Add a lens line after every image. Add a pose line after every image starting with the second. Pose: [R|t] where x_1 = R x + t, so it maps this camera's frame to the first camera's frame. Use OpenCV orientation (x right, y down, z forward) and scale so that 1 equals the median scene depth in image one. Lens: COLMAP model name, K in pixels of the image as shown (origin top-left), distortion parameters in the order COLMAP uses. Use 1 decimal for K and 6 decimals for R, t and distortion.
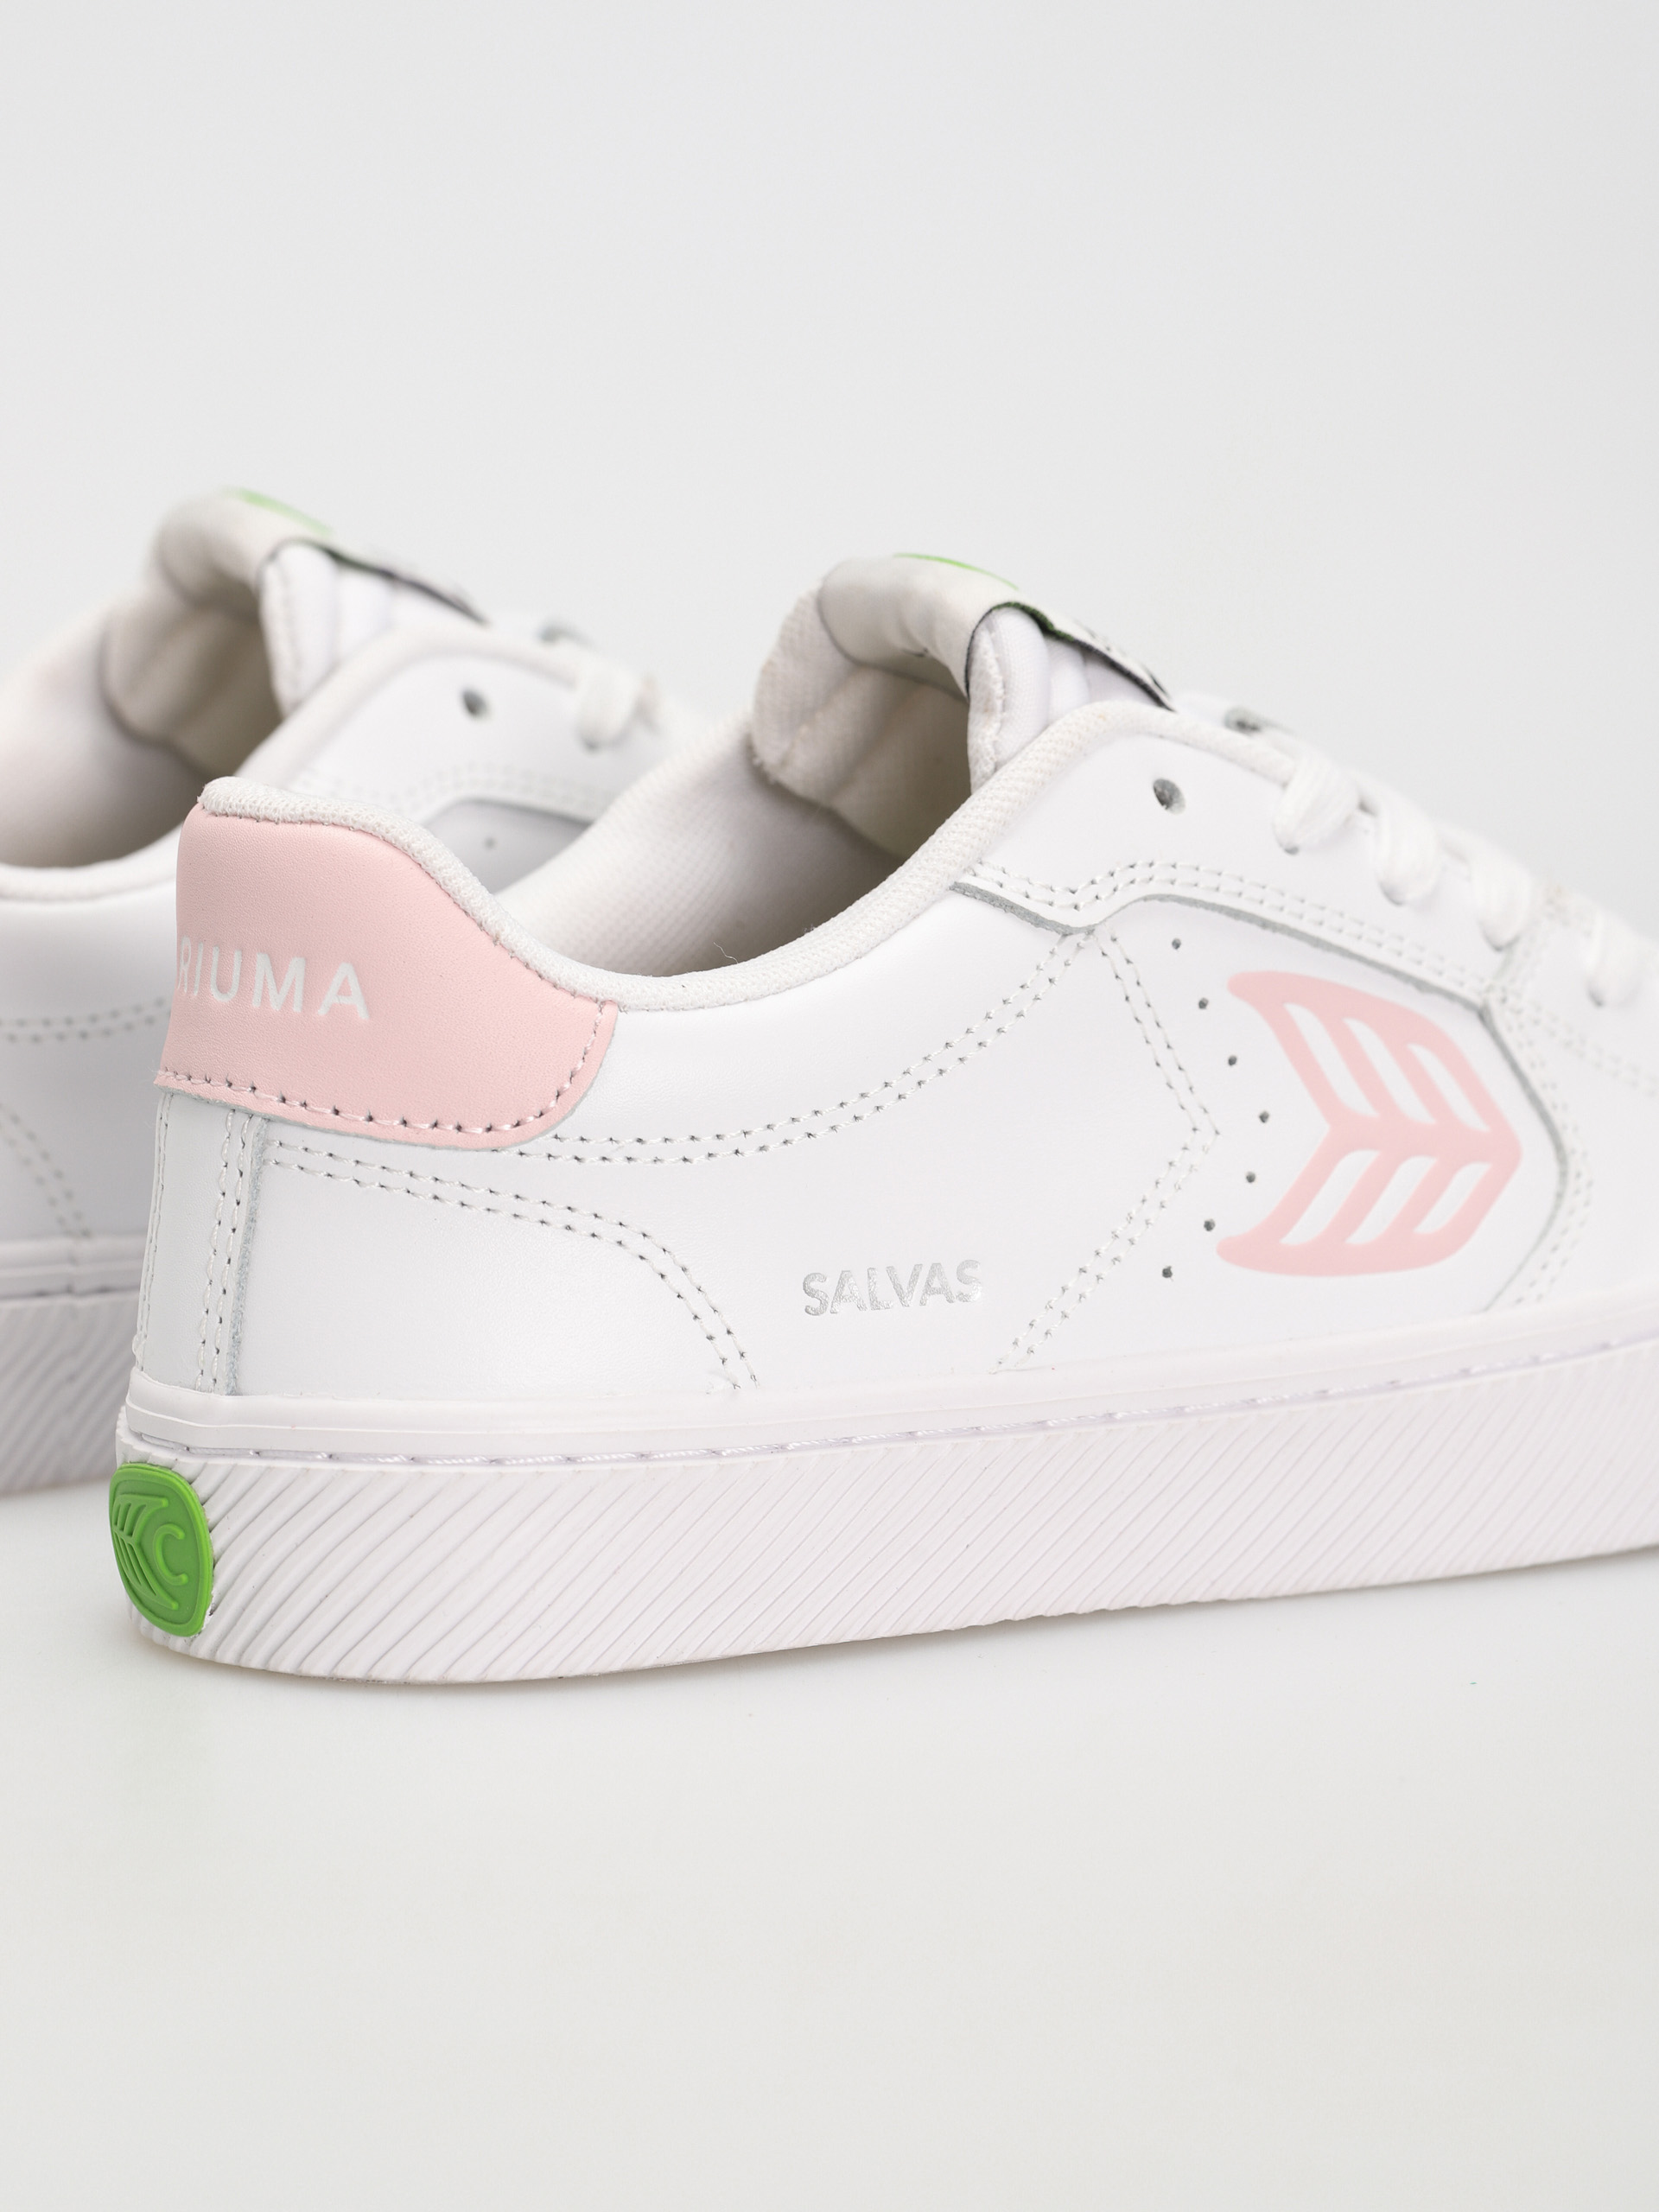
lens RADIAL K [[6792.4, 0, 807.0], [0, 6792.4, 909.4], [0, 0, 1]] dist [0.105188, 0.000000]
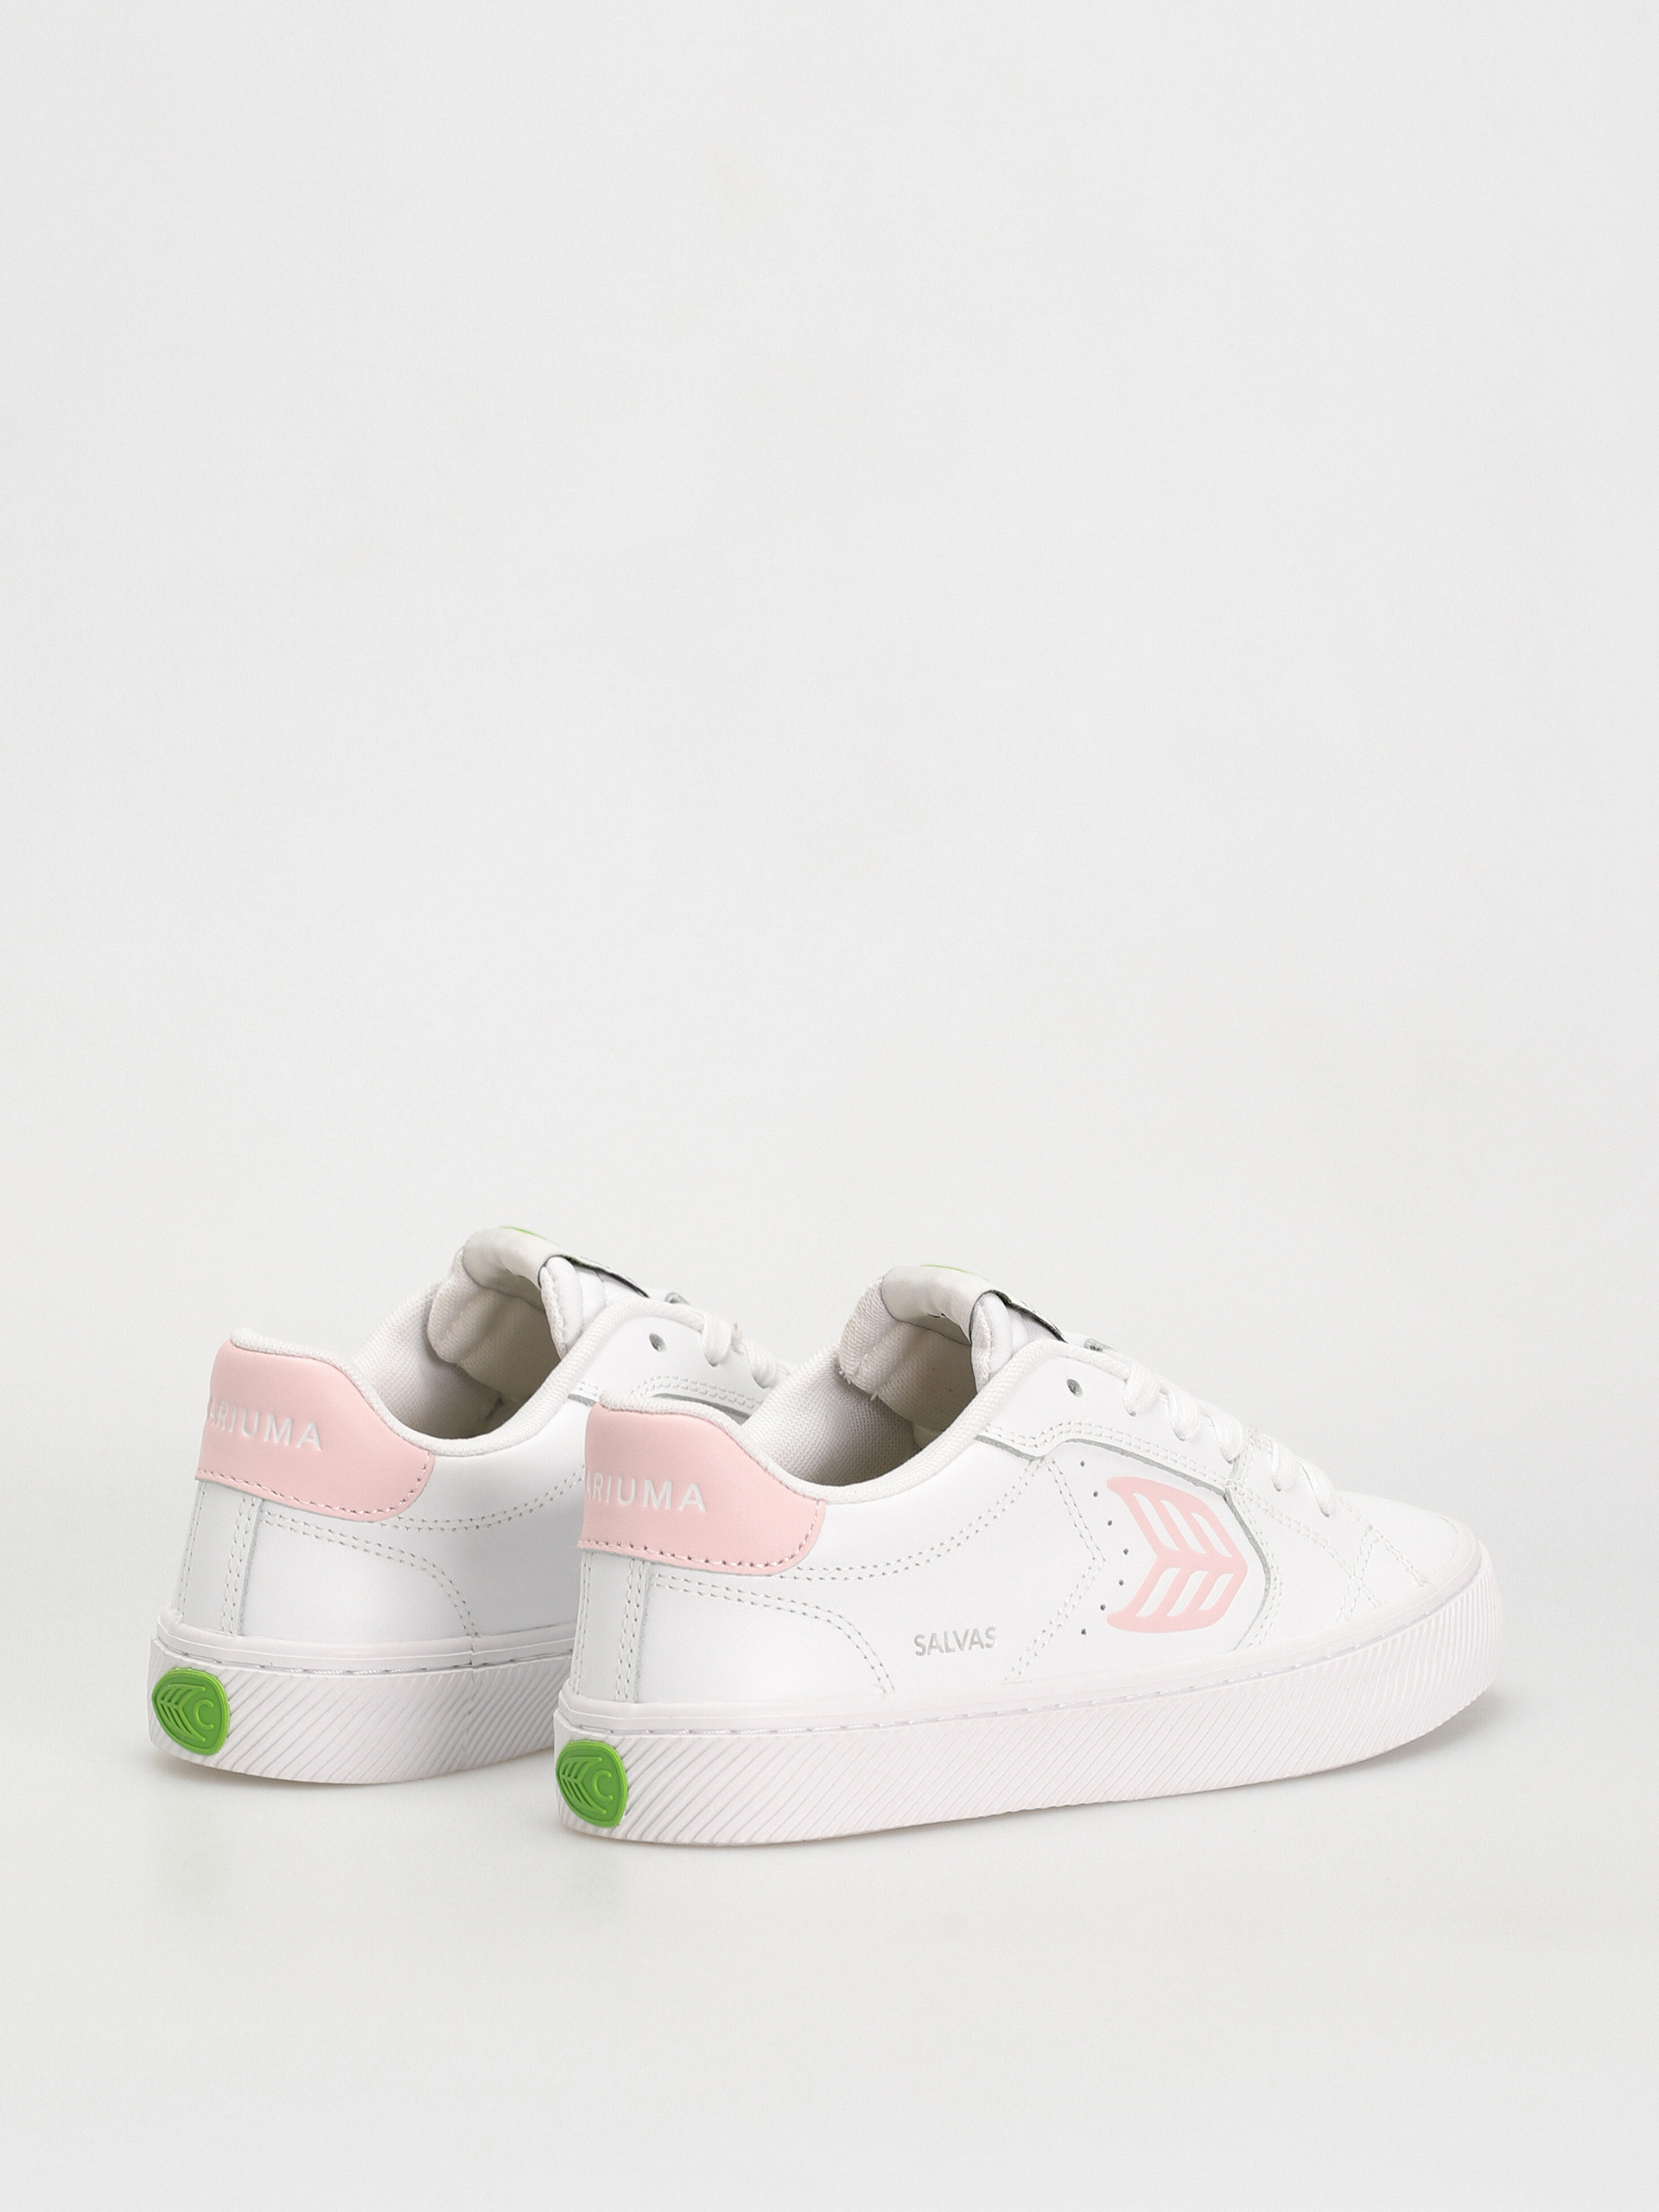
lens RADIAL K [[6792.4, 0, 830.4], [0, 6792.4, 1107.9], [0, 0, 1]] dist [0.105188, 0.000000]
pose [[0.991727, -0.017646, 0.127146, -0.266046], [0.023665, 0.998662, -0.045985, -0.009014], [-0.126165, 0.048613, 0.990817, -0.939636]]
